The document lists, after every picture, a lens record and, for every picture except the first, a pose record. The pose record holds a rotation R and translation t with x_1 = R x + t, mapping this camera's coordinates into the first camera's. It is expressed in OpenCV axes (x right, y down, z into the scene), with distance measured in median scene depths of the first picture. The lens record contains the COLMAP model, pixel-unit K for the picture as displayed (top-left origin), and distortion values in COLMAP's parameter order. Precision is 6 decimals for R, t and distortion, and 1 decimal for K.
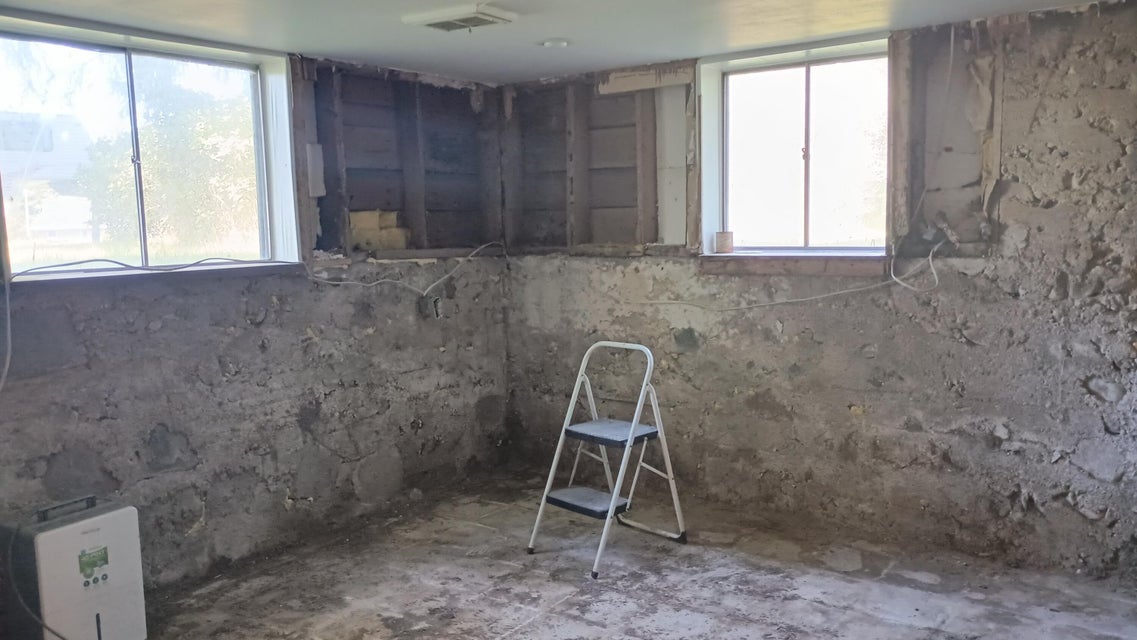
lens RADIAL K [[944.3, 0, 578.5], [0, 944.3, 316.1], [0, 0, 1]] dist [0.064095, -0.081185]
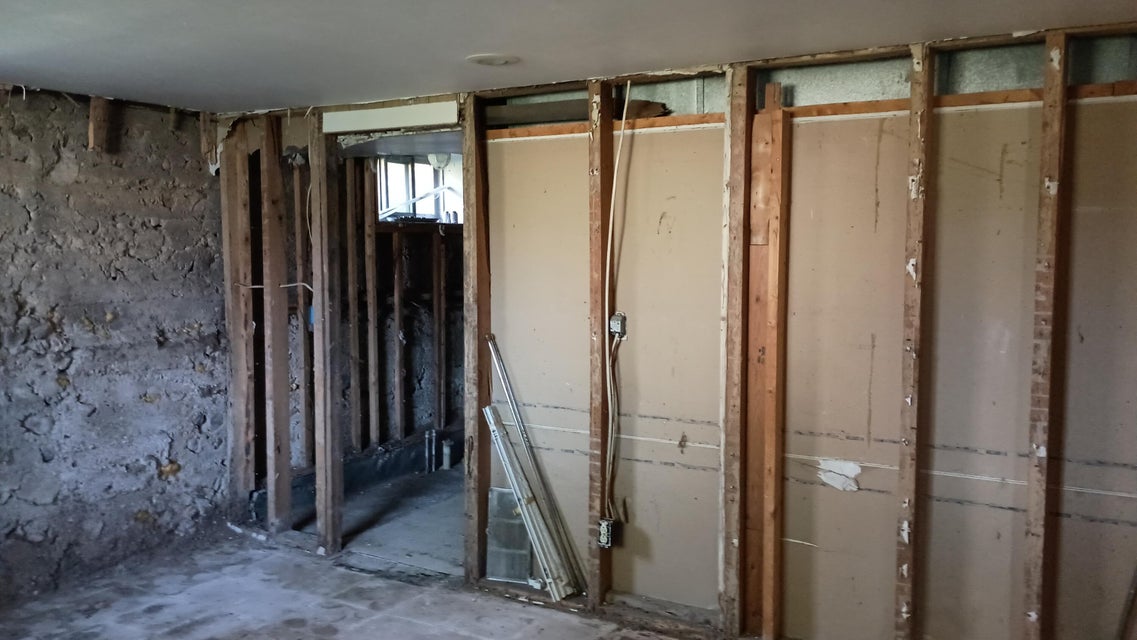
lens RADIAL K [[944.3, 0, 578.5], [0, 944.3, 316.1], [0, 0, 1]] dist [0.064095, -0.081185]
pose [[-0.087929, -0.056352, 0.994532, -0.630367], [0.108050, 0.991968, 0.065760, -0.056691], [-0.990249, 0.113241, -0.081133, 0.444925]]
